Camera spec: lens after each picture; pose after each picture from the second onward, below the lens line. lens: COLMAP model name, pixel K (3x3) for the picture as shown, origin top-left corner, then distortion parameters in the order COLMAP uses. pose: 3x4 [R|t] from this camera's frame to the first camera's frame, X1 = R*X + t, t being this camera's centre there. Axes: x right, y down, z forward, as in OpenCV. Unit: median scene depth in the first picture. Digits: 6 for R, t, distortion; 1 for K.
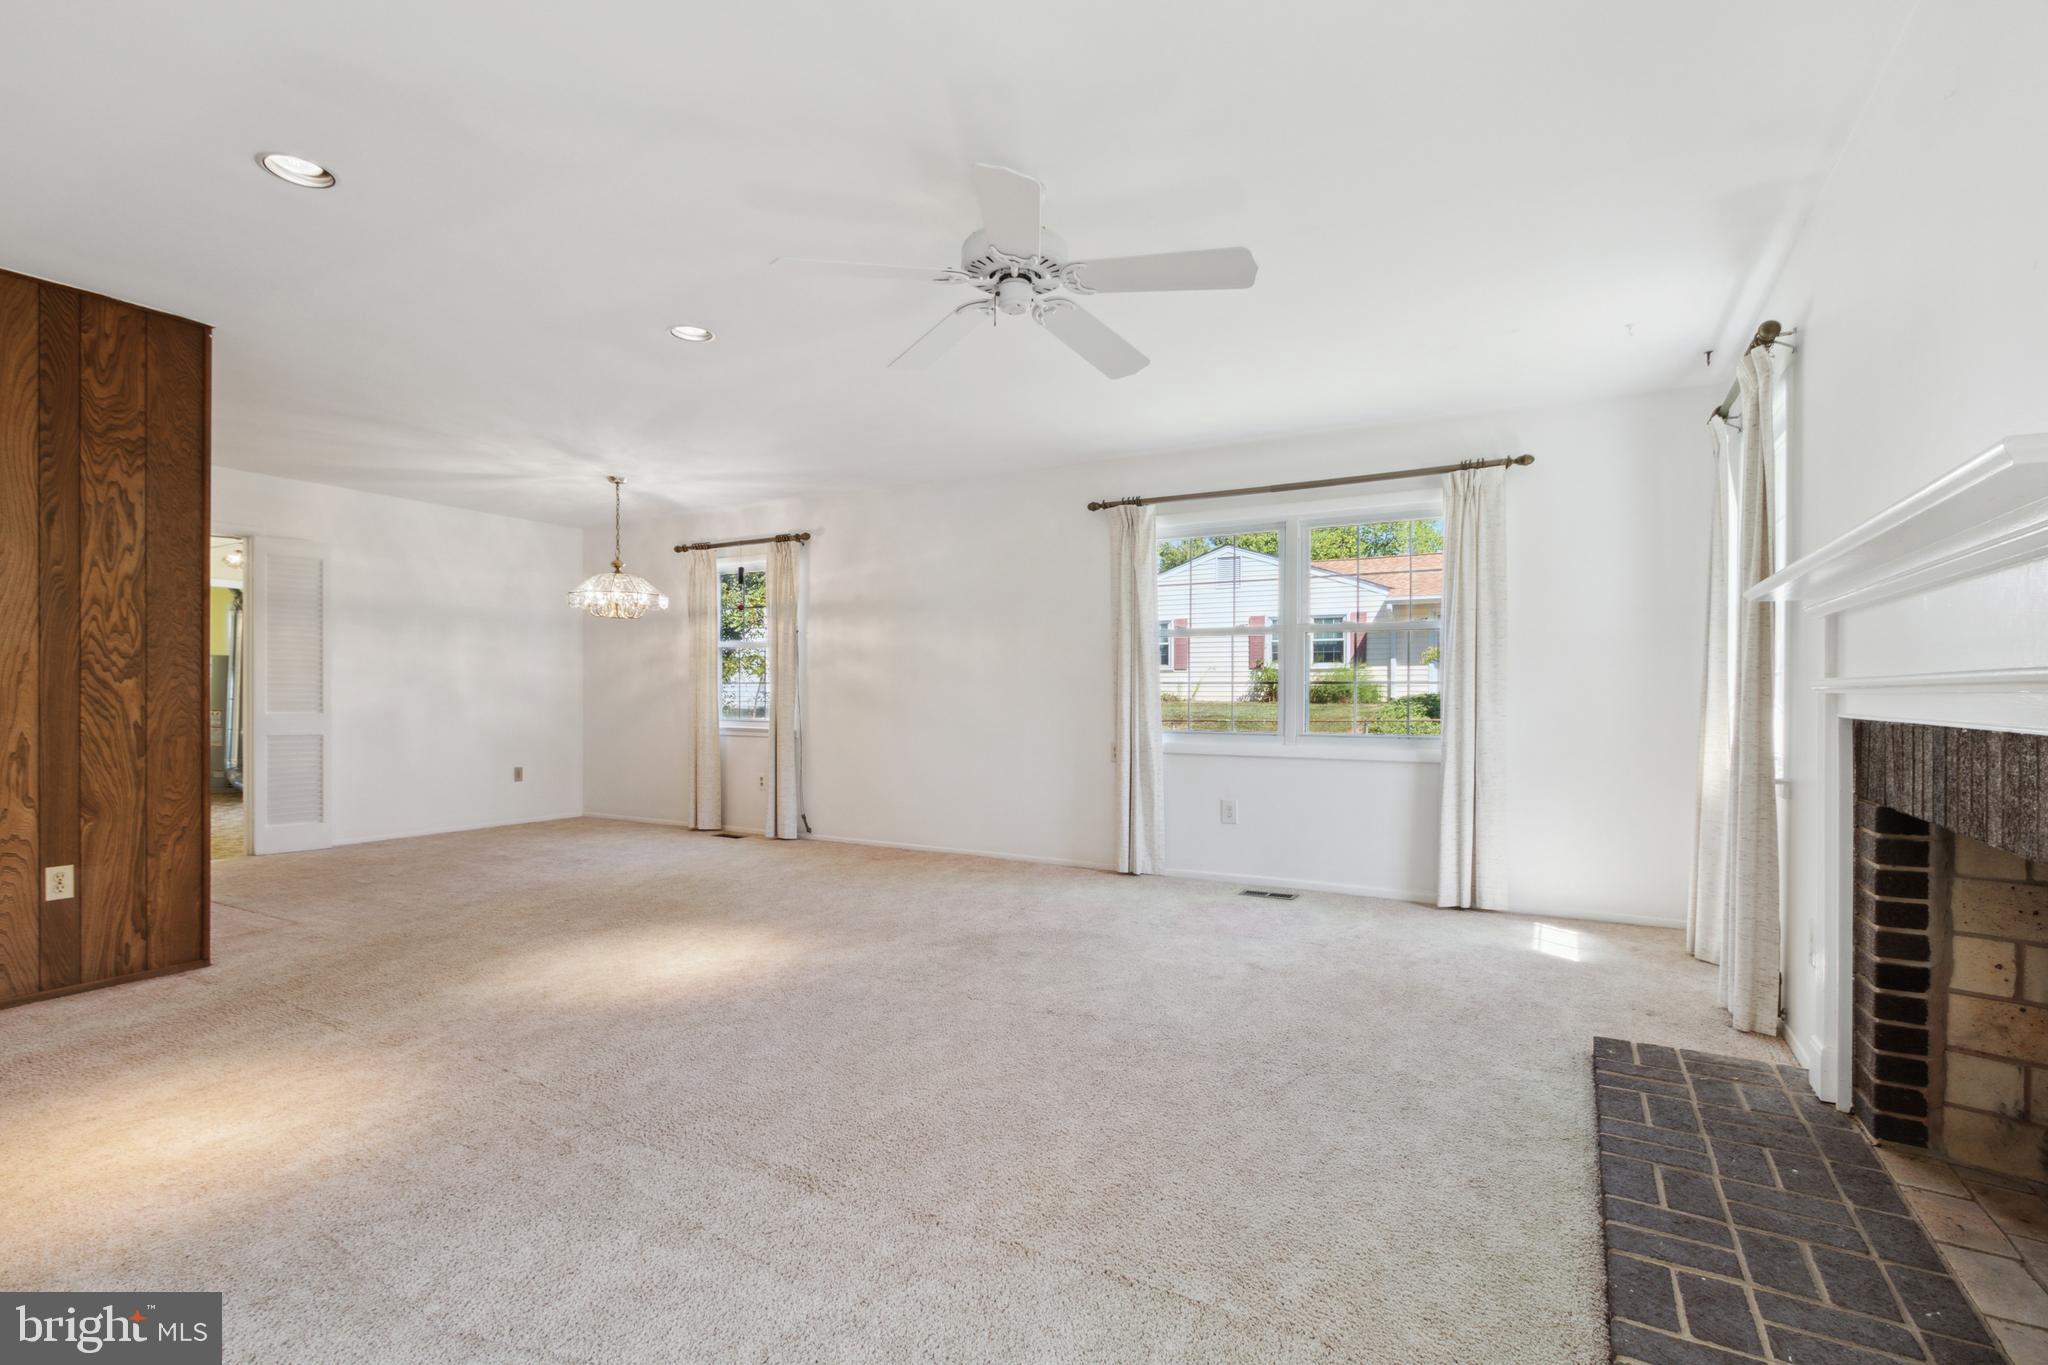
lens RADIAL K [[958.2, 0, 1013.5], [0, 958.2, 691.2], [0, 0, 1]] dist [0.000111, 0.000308]
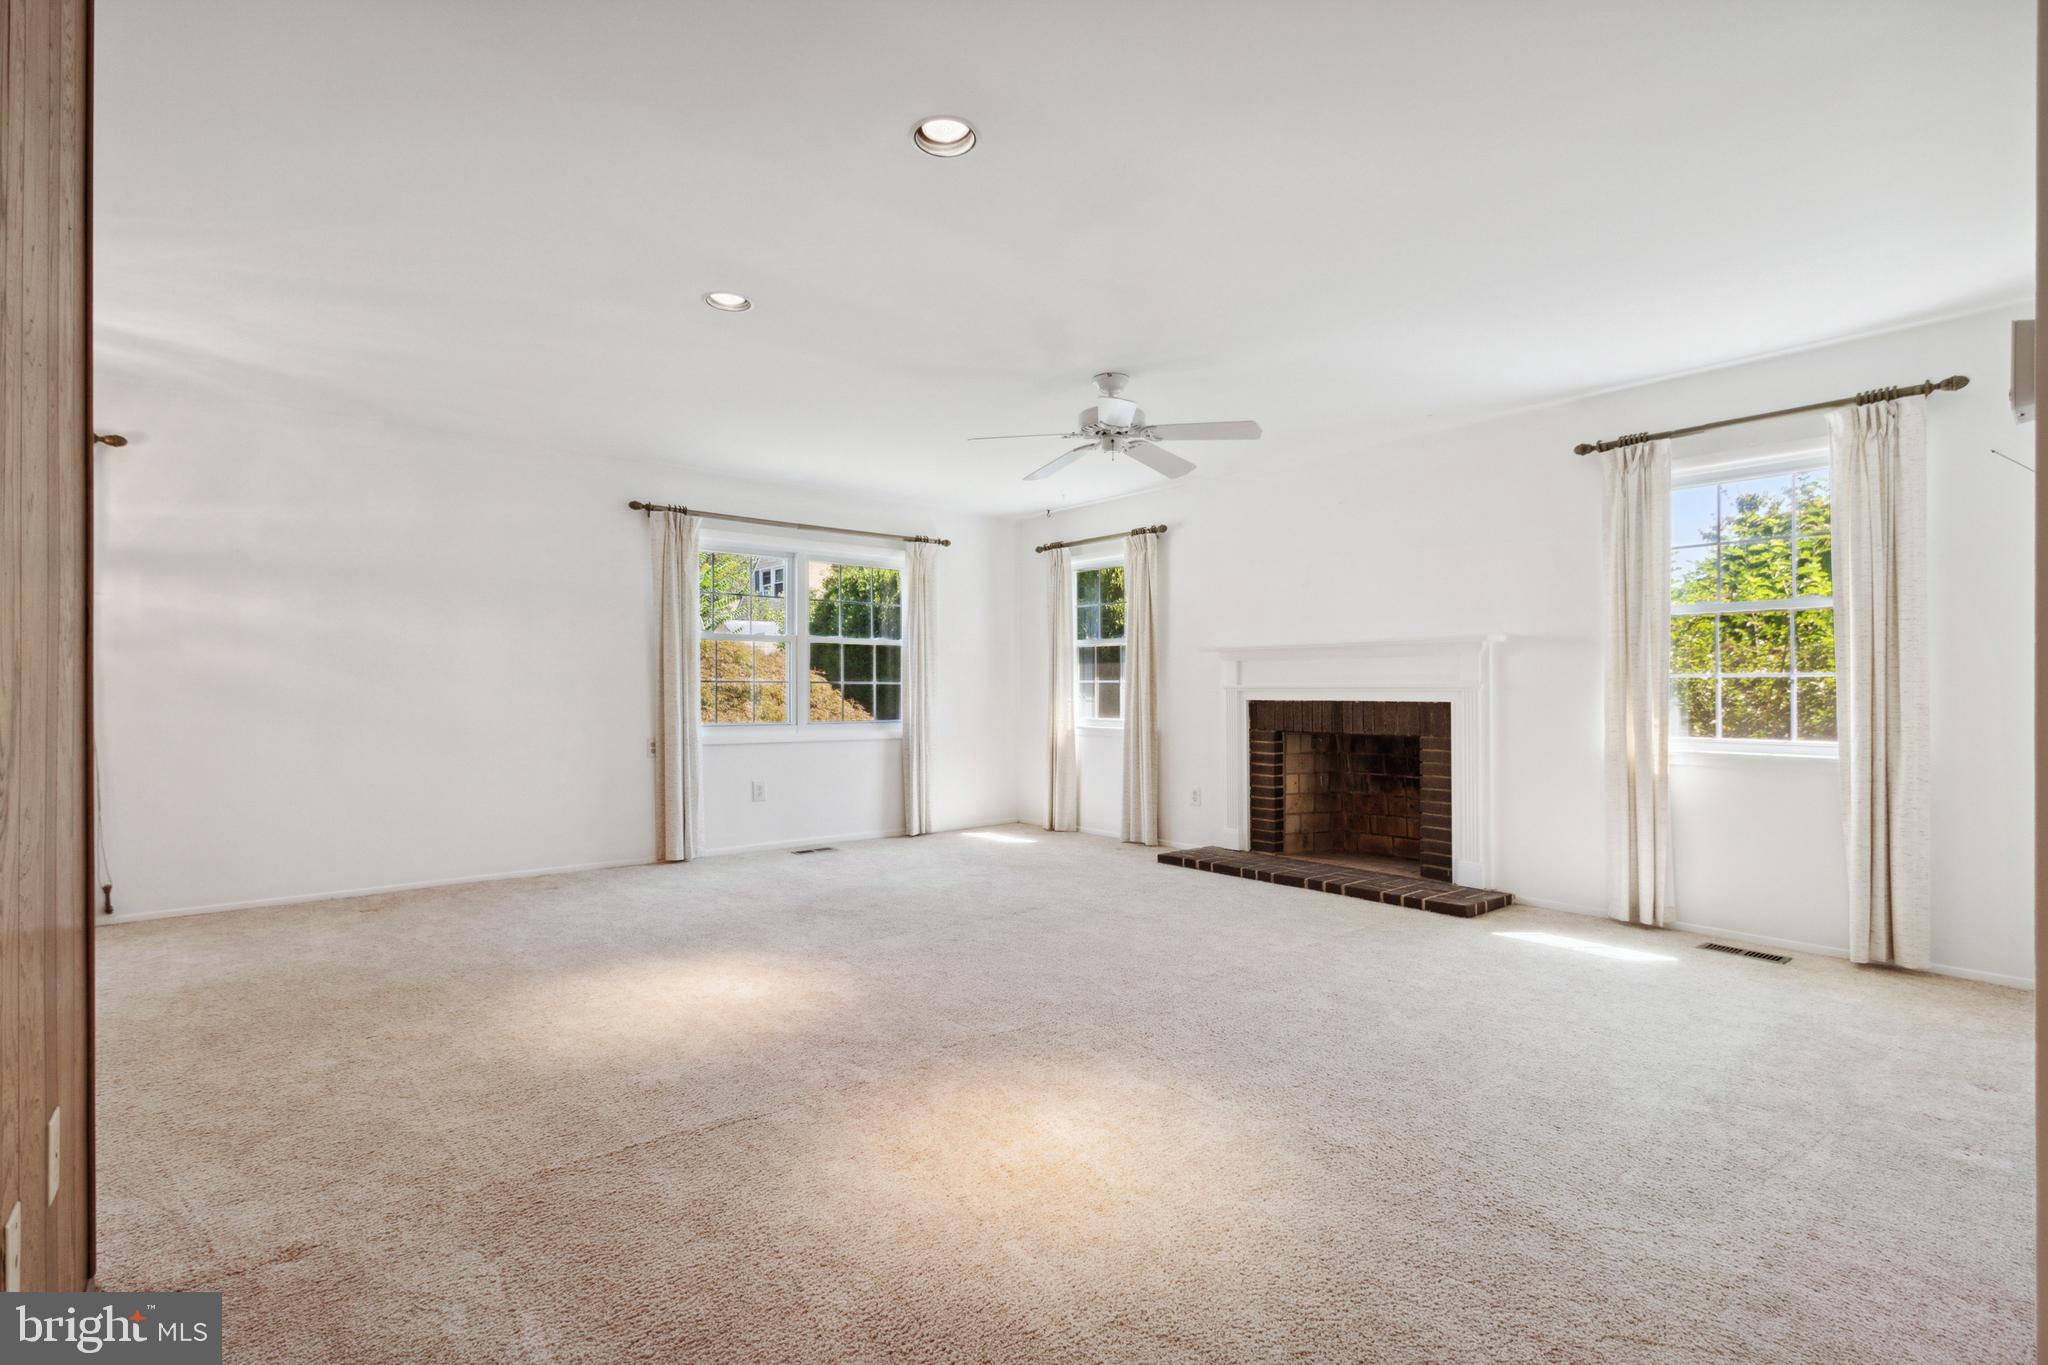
lens RADIAL K [[958.2, 0, 1013.5], [0, 958.2, 691.2], [0, 0, 1]] dist [0.000111, 0.000308]
pose [[0.347919, -0.001593, 0.937523, -1.188638], [-0.001544, 0.999996, 0.002272, -0.001072], [-0.937523, -0.002238, 0.347915, 0.456724]]
